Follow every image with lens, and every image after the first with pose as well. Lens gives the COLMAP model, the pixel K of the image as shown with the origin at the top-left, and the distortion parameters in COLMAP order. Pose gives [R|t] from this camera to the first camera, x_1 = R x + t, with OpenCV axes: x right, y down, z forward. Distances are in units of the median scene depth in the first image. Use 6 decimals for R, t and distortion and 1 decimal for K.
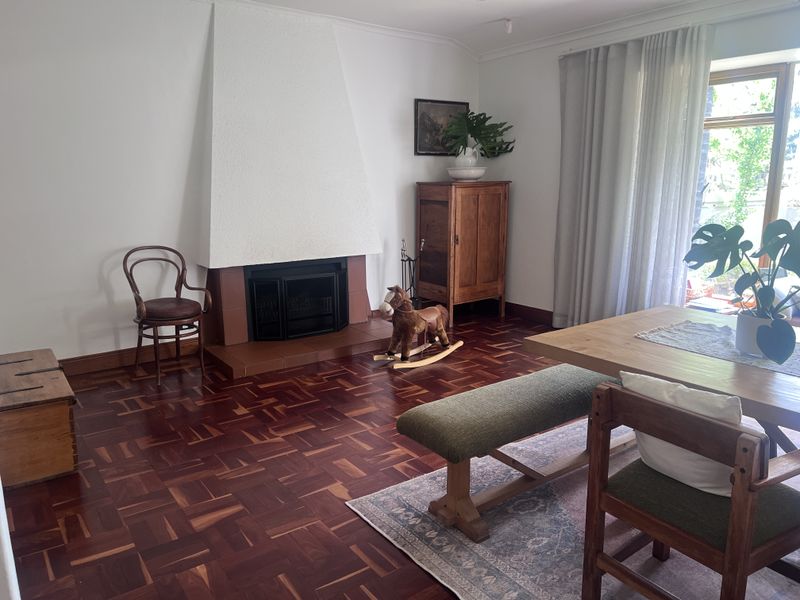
lens RADIAL K [[599.1, 0, 388.0], [0, 599.1, 301.8], [0, 0, 1]] dist [0.045935, -0.070731]
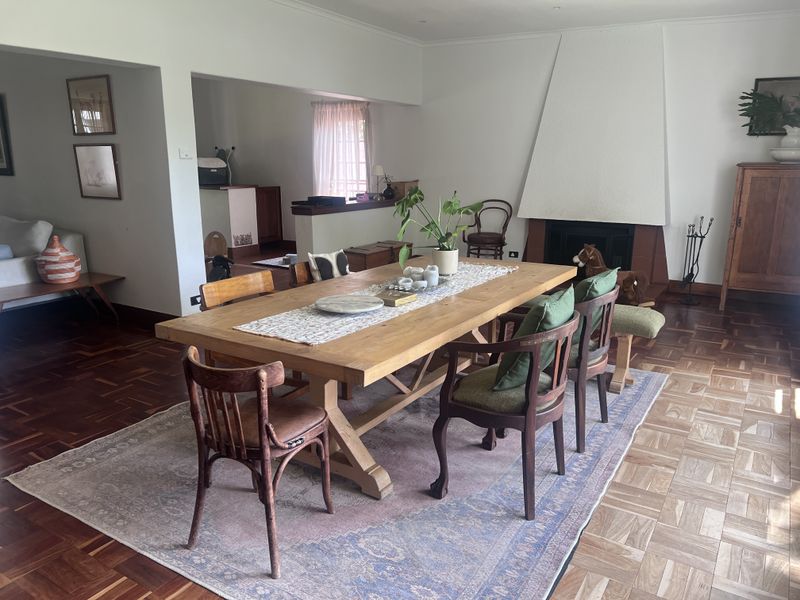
lens RADIAL K [[604.1, 0, 400.0], [0, 604.1, 300.0], [0, 0, 1]] dist [0.010822, -0.001121]
pose [[0.398691, 0.226366, -0.888709, 0.878630], [-0.194659, 0.967865, 0.159201, -0.034638], [0.896188, 0.109523, 0.429943, 0.099434]]
